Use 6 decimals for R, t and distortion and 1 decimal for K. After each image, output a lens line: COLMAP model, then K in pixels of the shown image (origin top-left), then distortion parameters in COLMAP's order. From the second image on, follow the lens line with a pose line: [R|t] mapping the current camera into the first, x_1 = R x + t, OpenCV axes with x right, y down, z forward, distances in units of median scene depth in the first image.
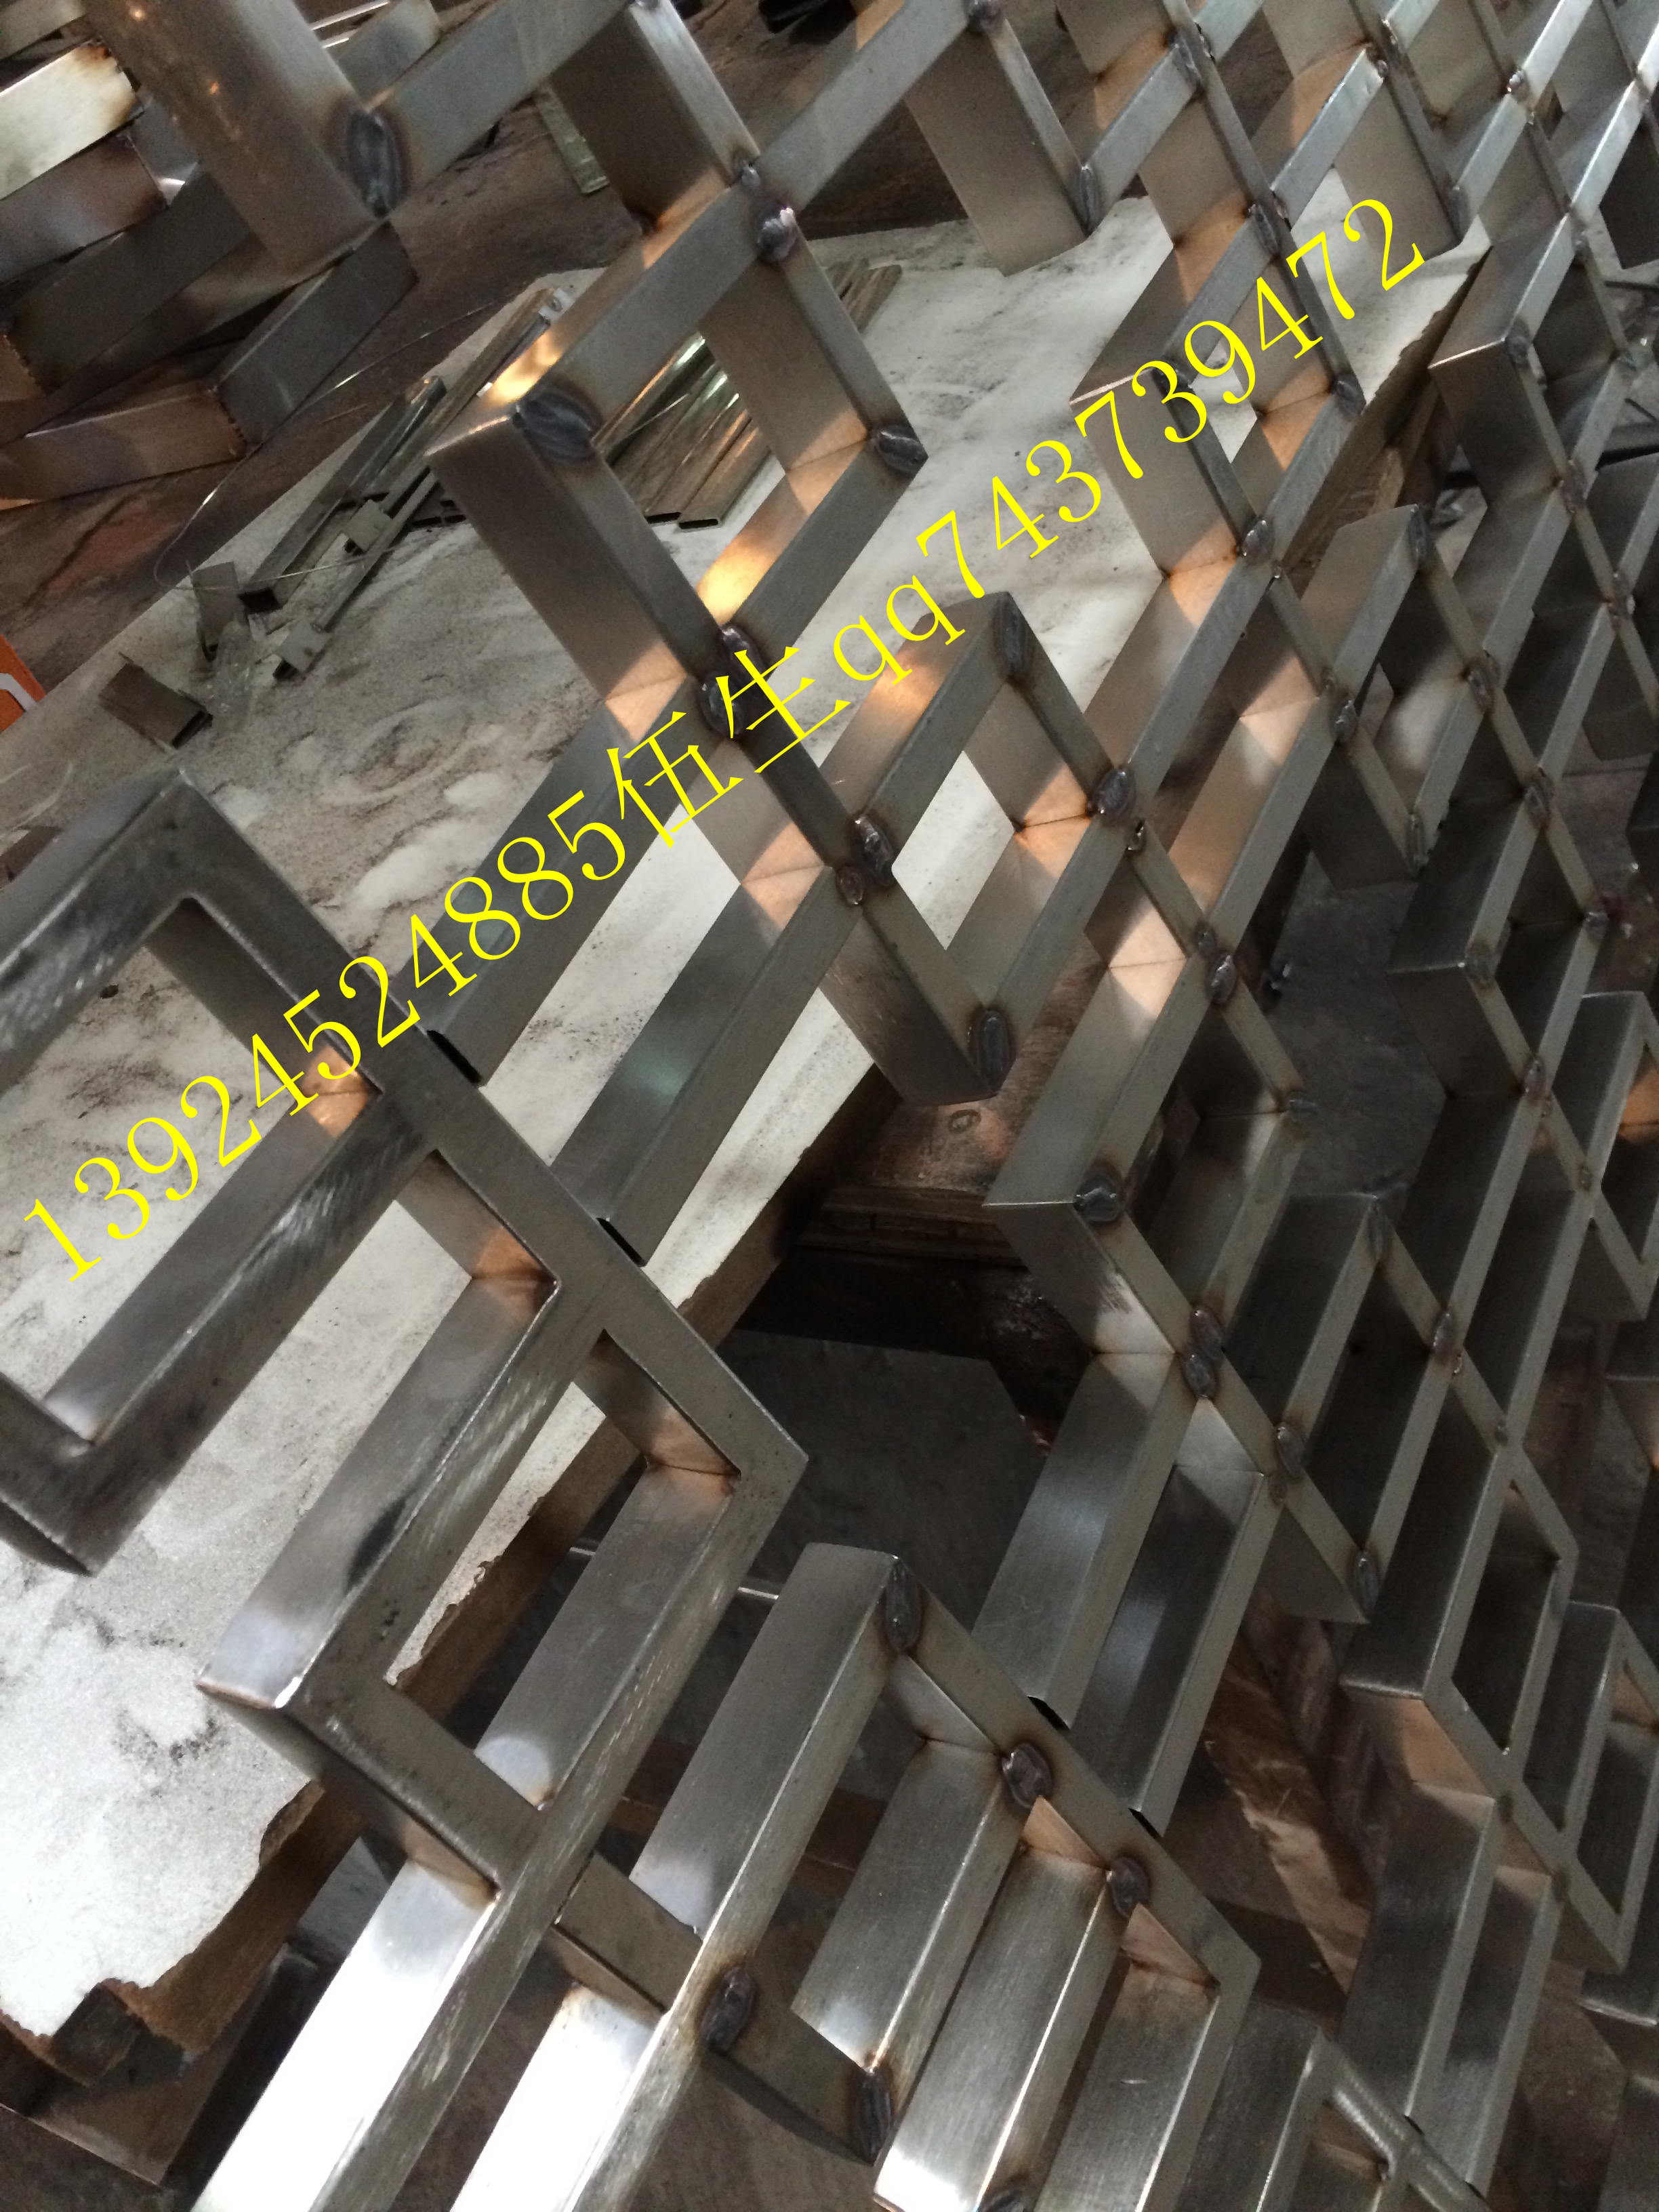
lens RADIAL K [[1893.7, 0, 828.7], [0, 1893.7, 1104.6], [0, 0, 1]] dist [0.031809, -0.022418]
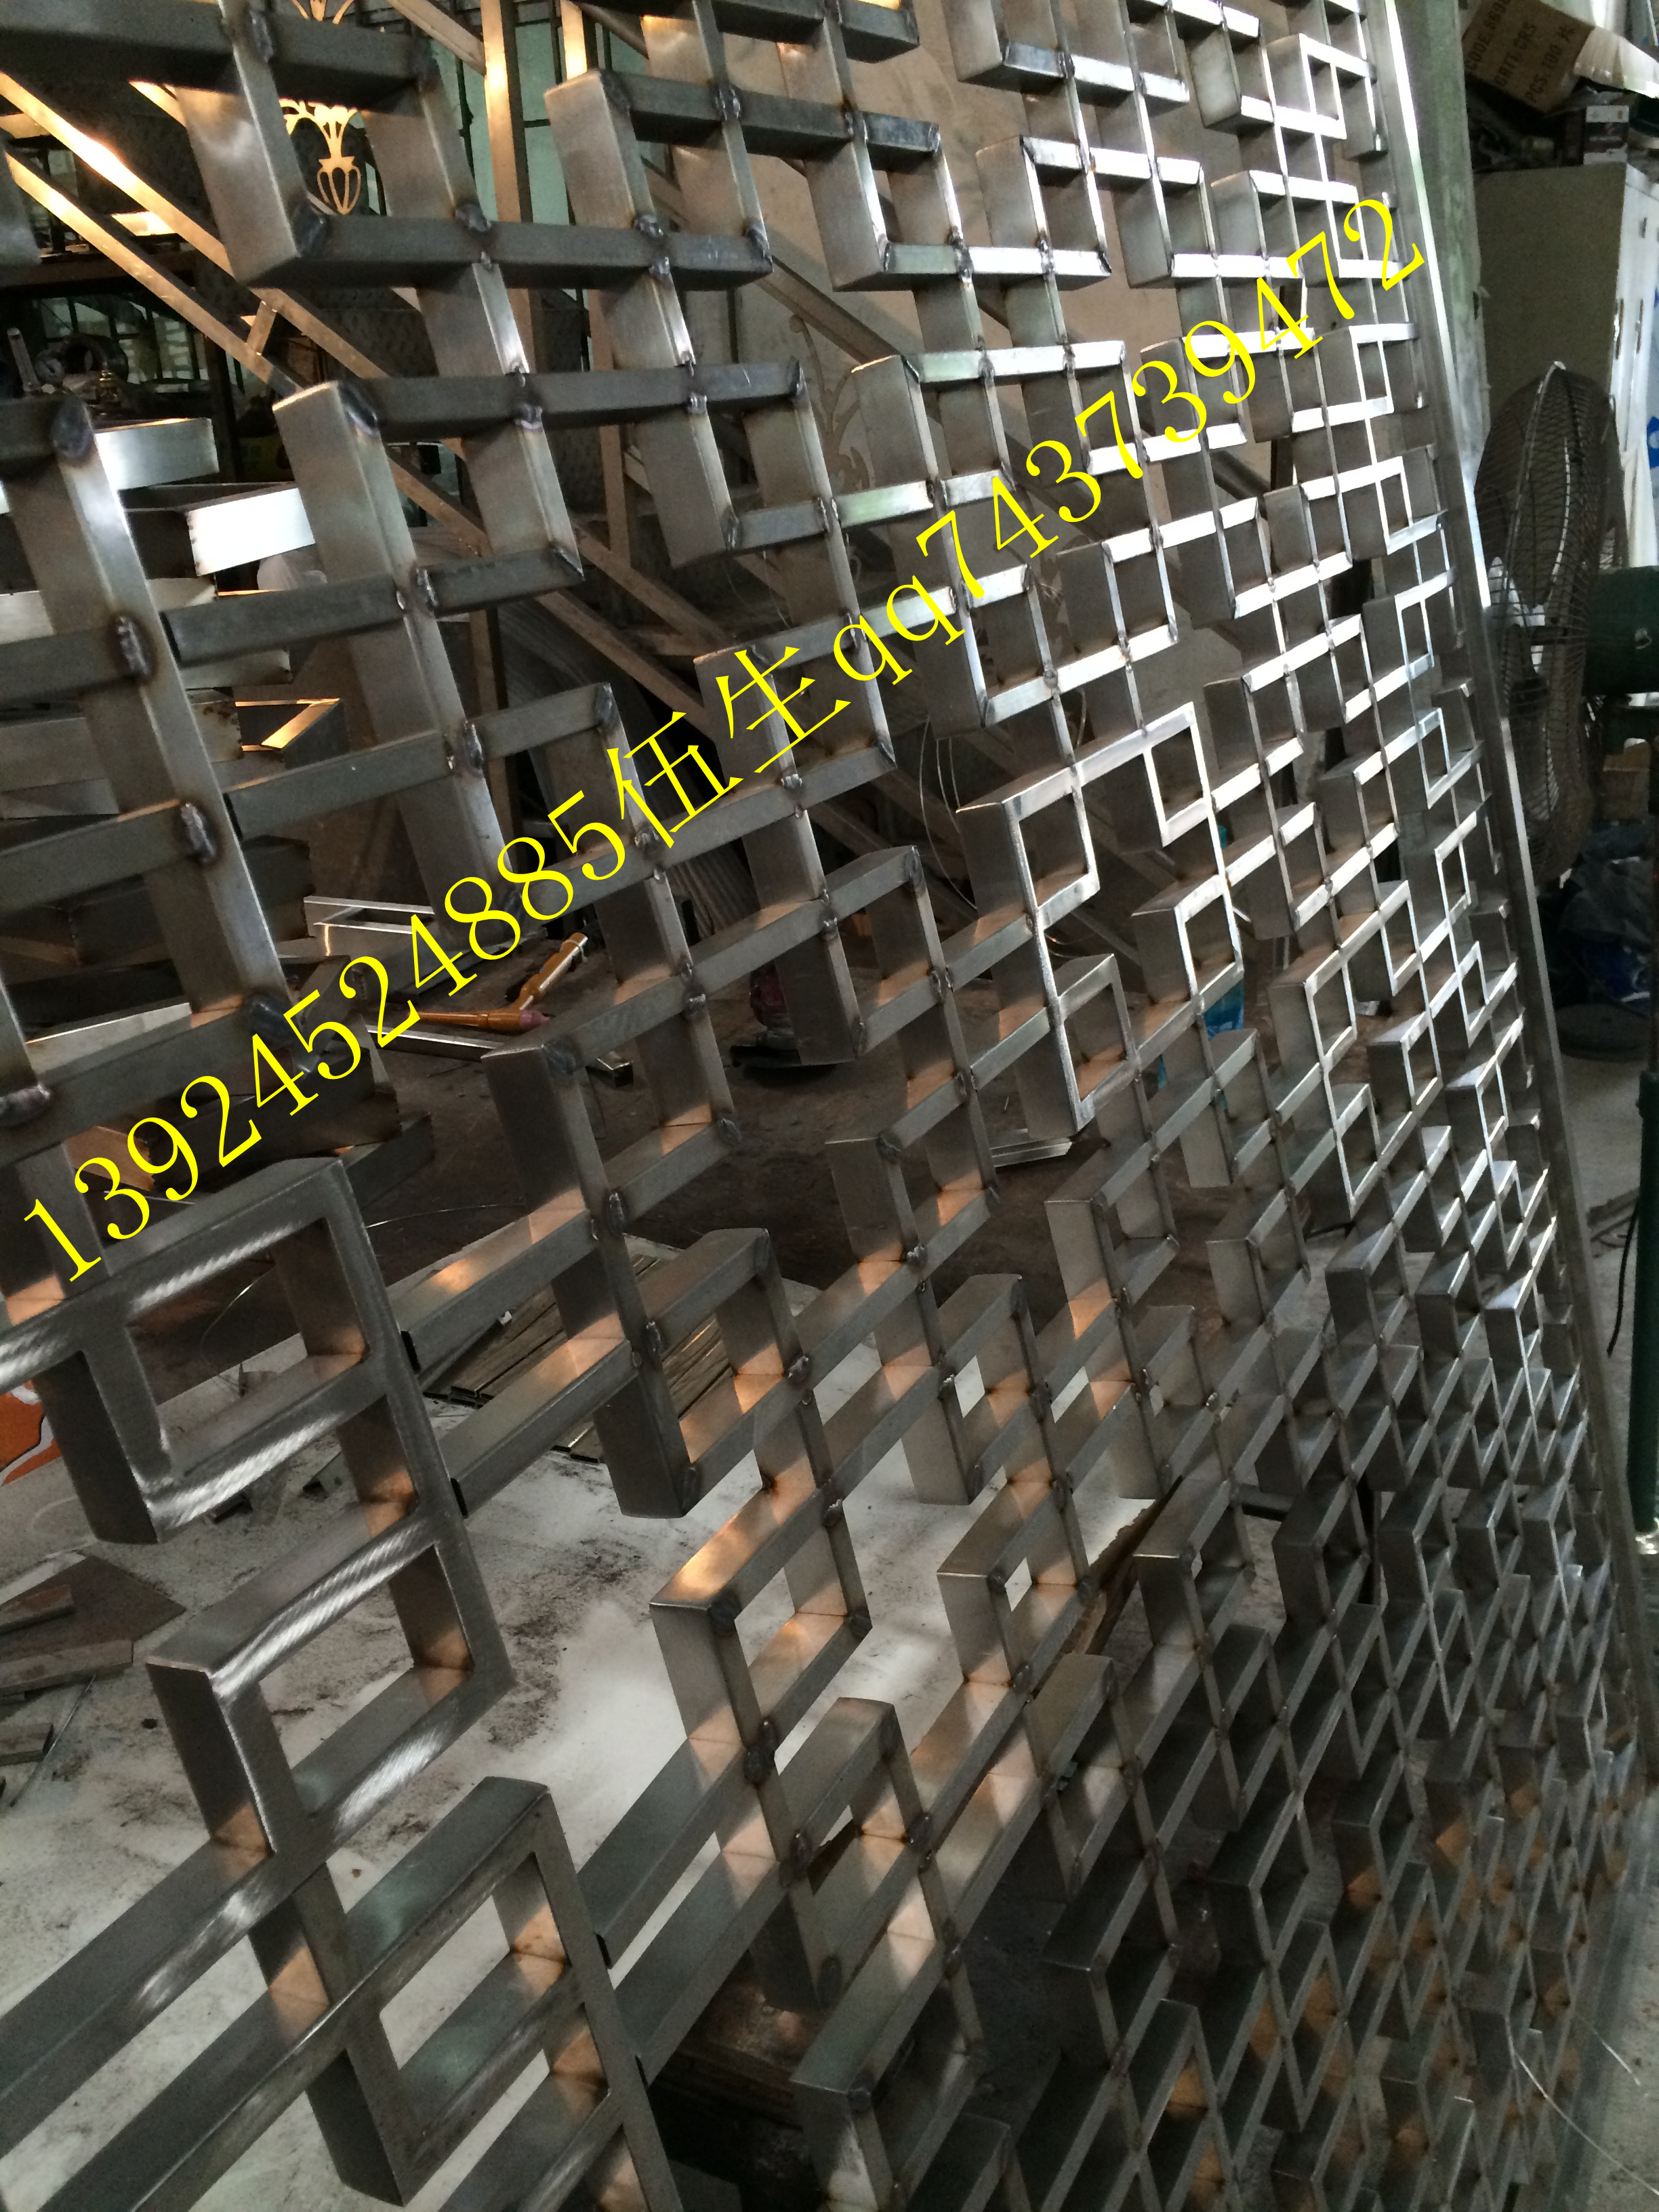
lens RADIAL K [[1893.7, 0, 832.2], [0, 1893.7, 1107.4], [0, 0, 1]] dist [0.031809, -0.022418]
pose [[0.947193, 0.300239, 0.112616, -0.231299], [-0.237516, 0.892841, -0.382650, -0.053820], [-0.215435, 0.335695, 0.917004, -0.566872]]
